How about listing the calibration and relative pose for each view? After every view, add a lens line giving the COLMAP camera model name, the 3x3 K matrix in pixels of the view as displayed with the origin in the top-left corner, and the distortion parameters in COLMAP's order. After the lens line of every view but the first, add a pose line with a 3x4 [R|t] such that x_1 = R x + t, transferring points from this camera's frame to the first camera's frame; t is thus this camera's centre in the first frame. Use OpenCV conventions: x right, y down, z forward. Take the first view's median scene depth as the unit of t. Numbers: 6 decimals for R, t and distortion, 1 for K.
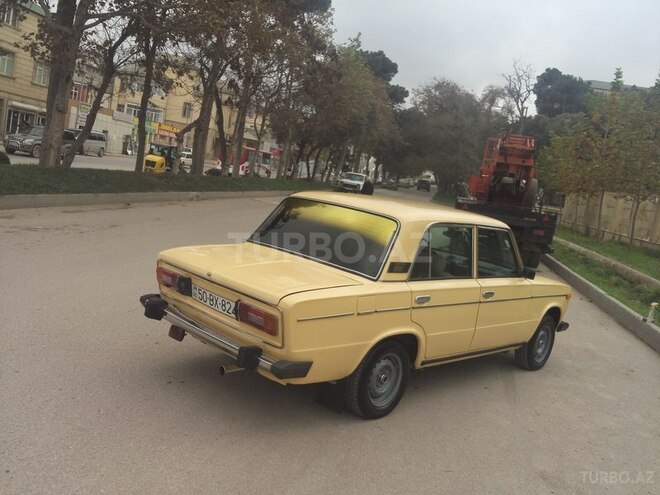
lens RADIAL K [[586.6, 0, 328.9], [0, 586.6, 245.9], [0, 0, 1]] dist [0.061838, -0.163528]
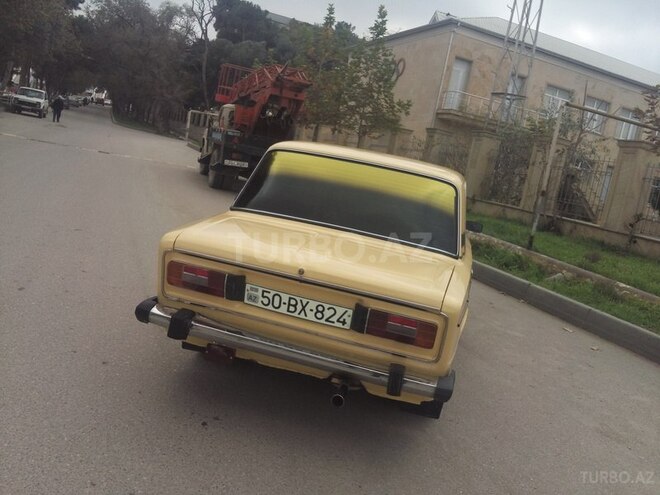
lens RADIAL K [[586.6, 0, 330.3], [0, 586.6, 246.8], [0, 0, 1]] dist [0.061838, -0.163528]
pose [[0.853758, -0.074485, 0.515314, -0.132363], [0.007134, 0.991295, 0.131466, -0.018321], [-0.520621, -0.108564, 0.846858, 0.095633]]
